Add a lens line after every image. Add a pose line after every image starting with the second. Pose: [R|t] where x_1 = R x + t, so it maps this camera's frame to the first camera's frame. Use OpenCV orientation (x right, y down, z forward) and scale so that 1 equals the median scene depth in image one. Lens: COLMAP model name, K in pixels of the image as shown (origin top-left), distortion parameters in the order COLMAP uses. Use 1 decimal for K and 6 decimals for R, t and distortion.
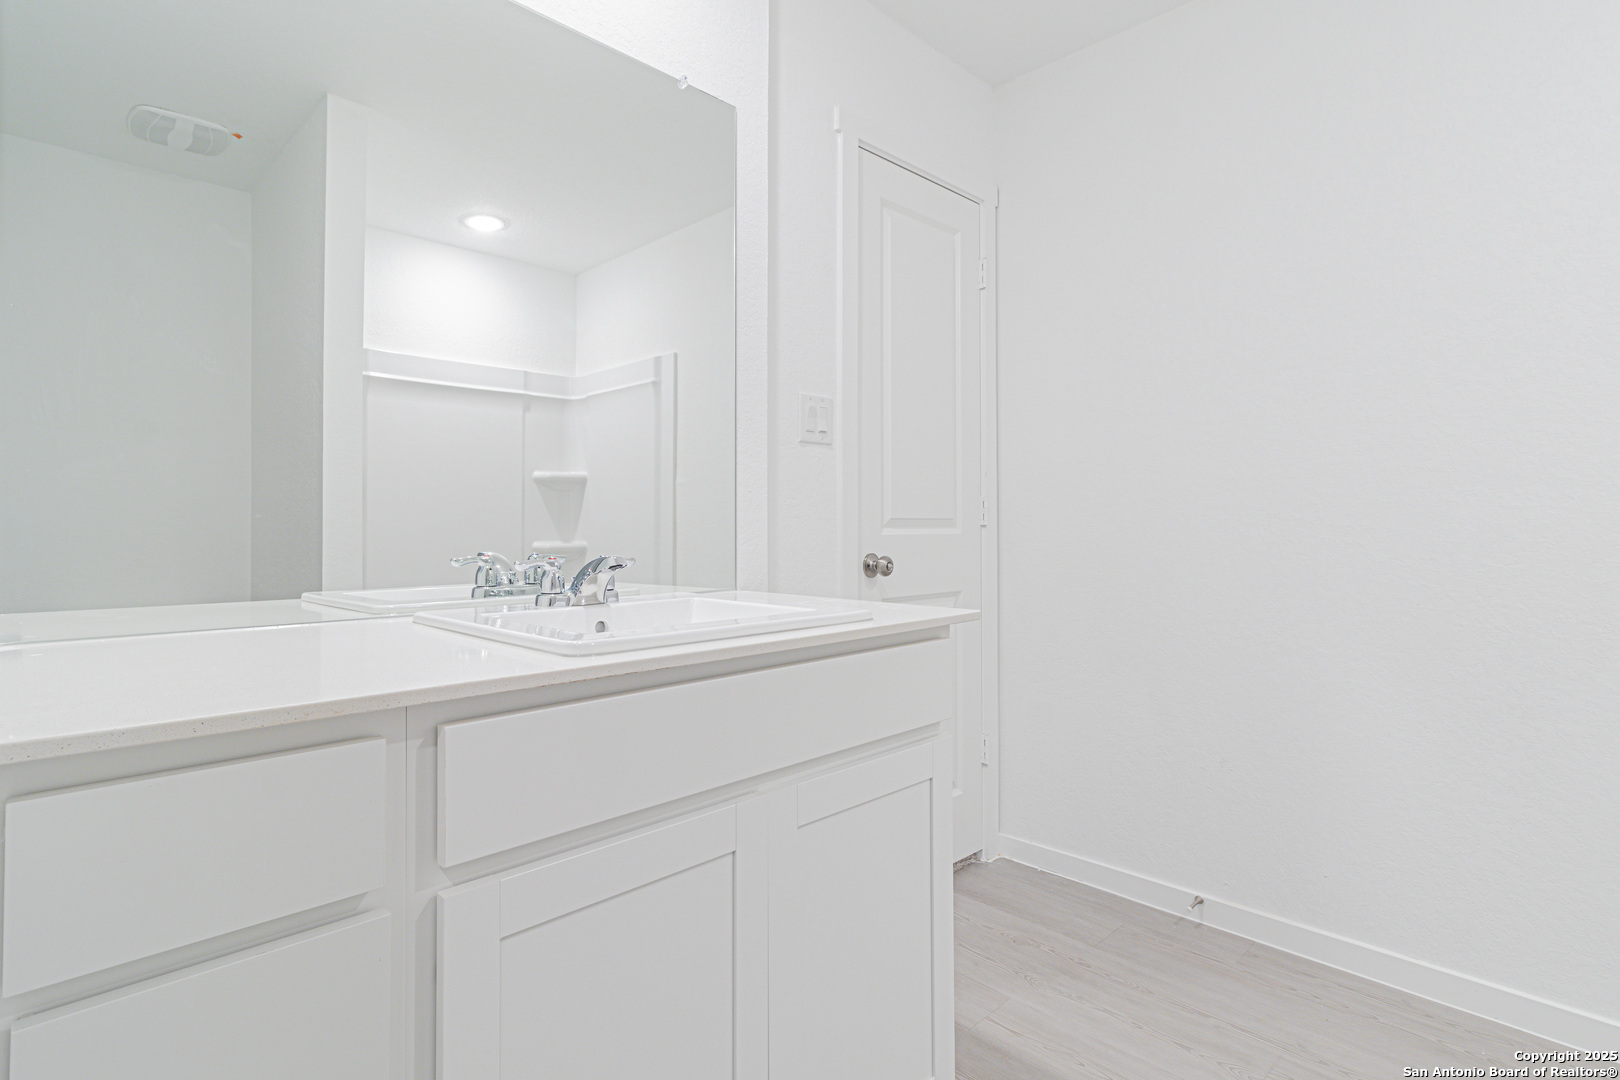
lens RADIAL K [[754.8, 0, 806.3], [0, 754.8, 521.2], [0, 0, 1]] dist [-0.000947, 0.000123]
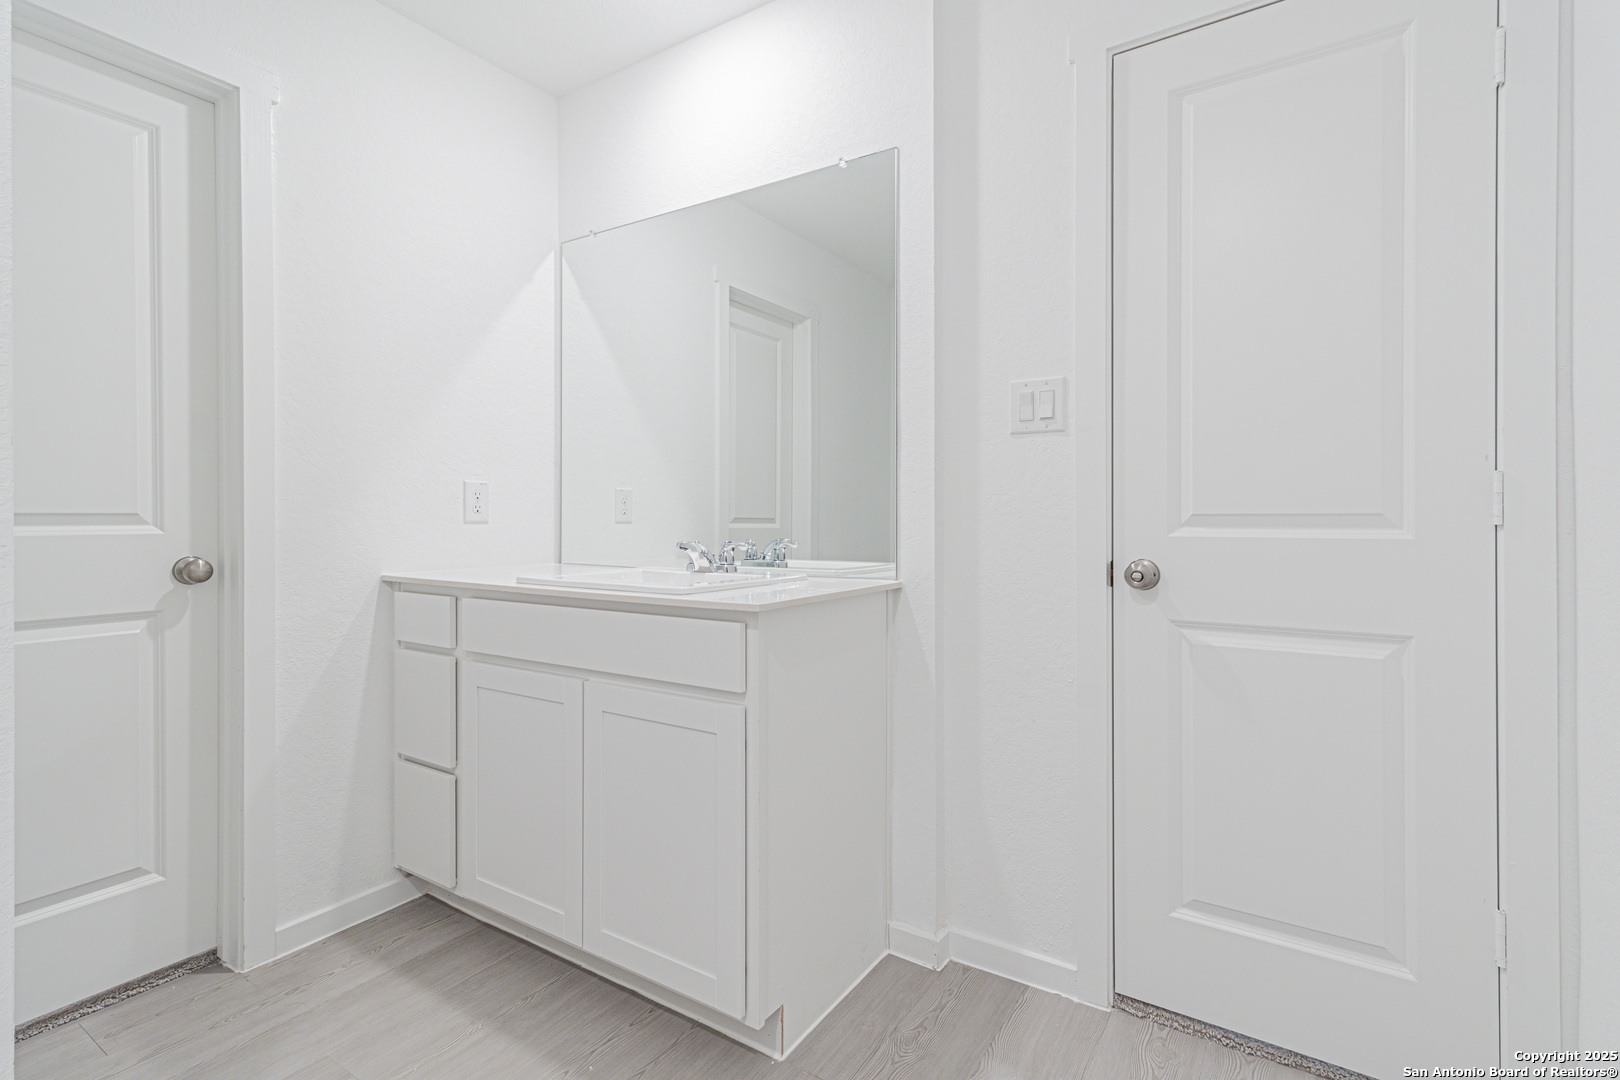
lens RADIAL K [[754.8, 0, 806.3], [0, 754.8, 521.2], [0, 0, 1]] dist [-0.000947, 0.000123]
pose [[0.260043, 0.006531, -0.965575, 0.805241], [0.003944, 0.999962, 0.007825, -0.004701], [0.965589, -0.005843, 0.260007, 0.489691]]
